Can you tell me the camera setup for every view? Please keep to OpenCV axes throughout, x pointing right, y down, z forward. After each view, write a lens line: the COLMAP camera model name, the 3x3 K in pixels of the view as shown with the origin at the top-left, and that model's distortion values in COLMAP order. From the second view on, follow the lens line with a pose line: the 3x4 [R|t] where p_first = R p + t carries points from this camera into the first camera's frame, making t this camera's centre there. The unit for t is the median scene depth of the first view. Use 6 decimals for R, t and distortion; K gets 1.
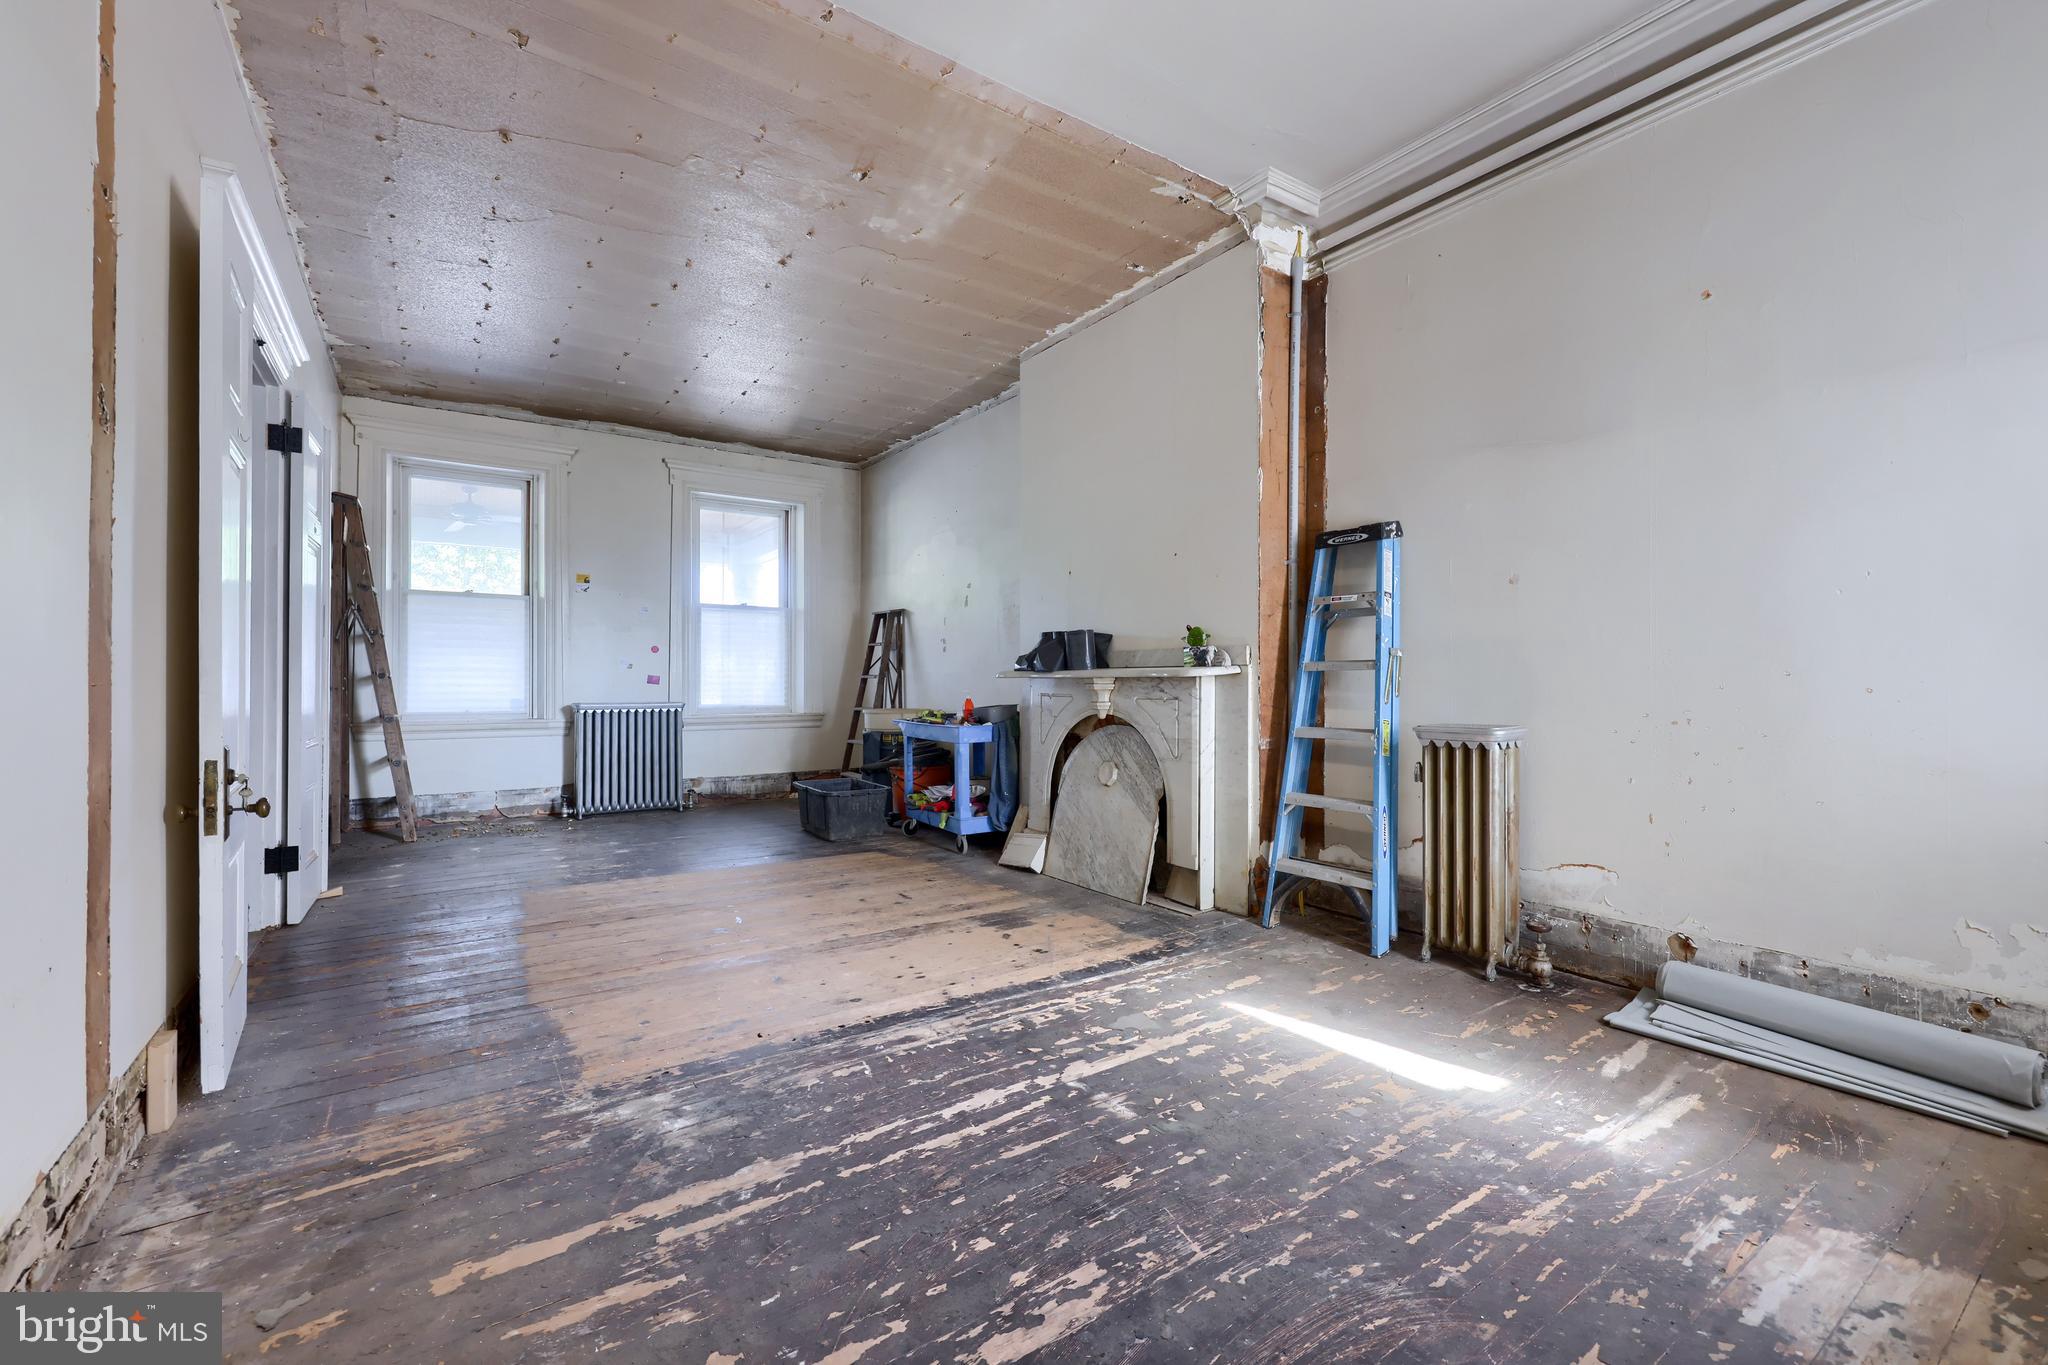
lens RADIAL K [[839.8, 0, 1027.1], [0, 839.8, 682.8], [0, 0, 1]] dist [0.000057, -0.000185]
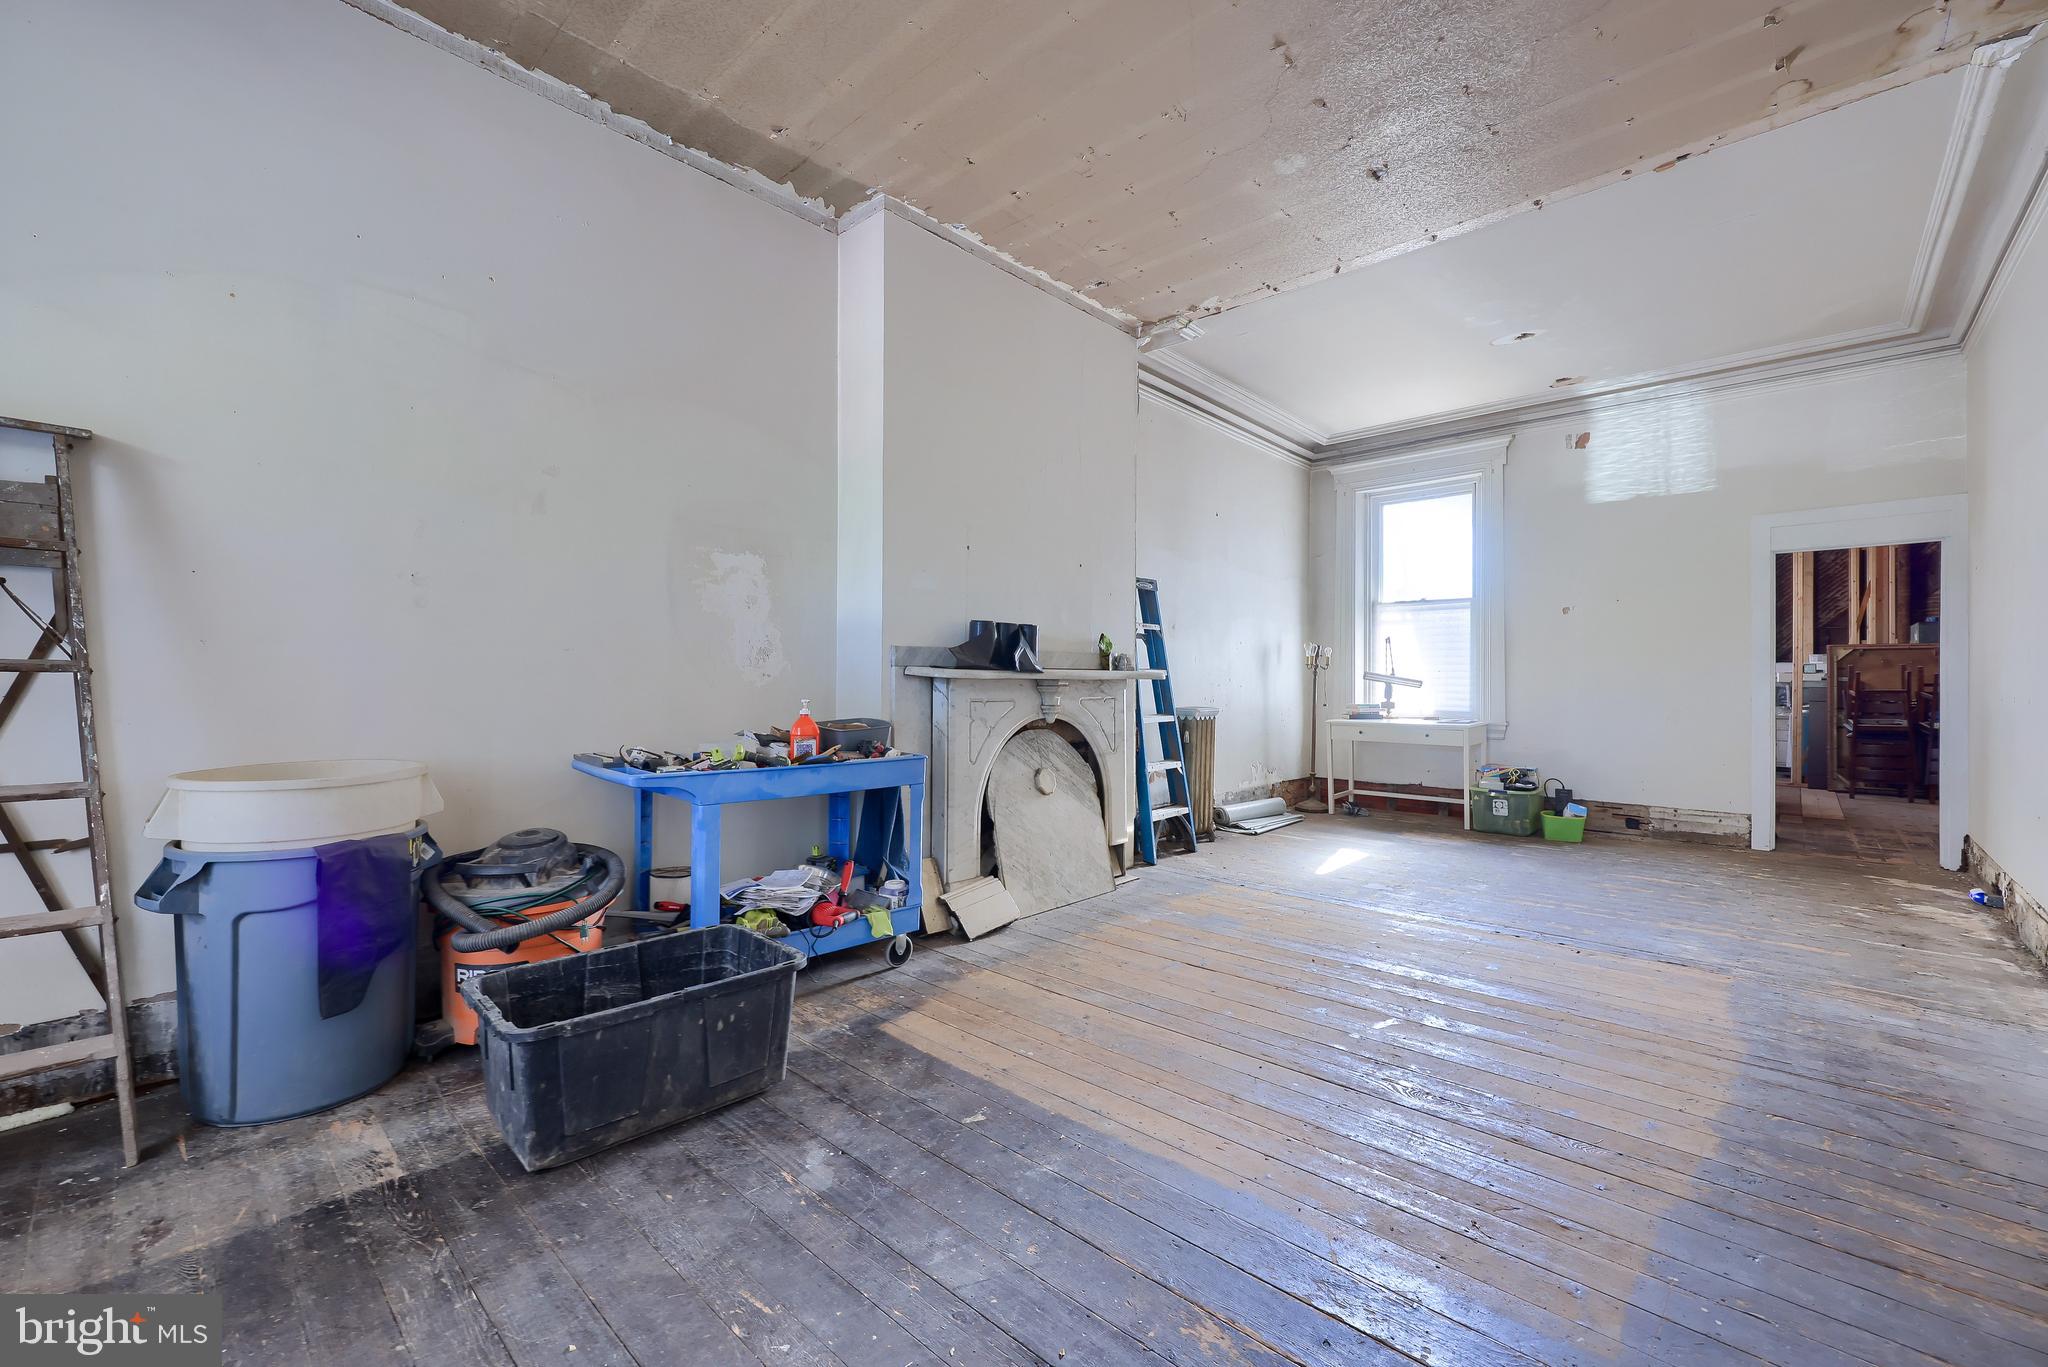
lens RADIAL K [[839.8, 0, 1030.9], [0, 839.8, 684.1], [0, 0, 1]] dist [0.000057, -0.000185]
pose [[-0.210824, -0.008829, 0.977484, -0.671813], [-0.004442, 0.999958, 0.008074, -0.007039], [-0.977514, -0.002640, -0.210855, 0.999193]]
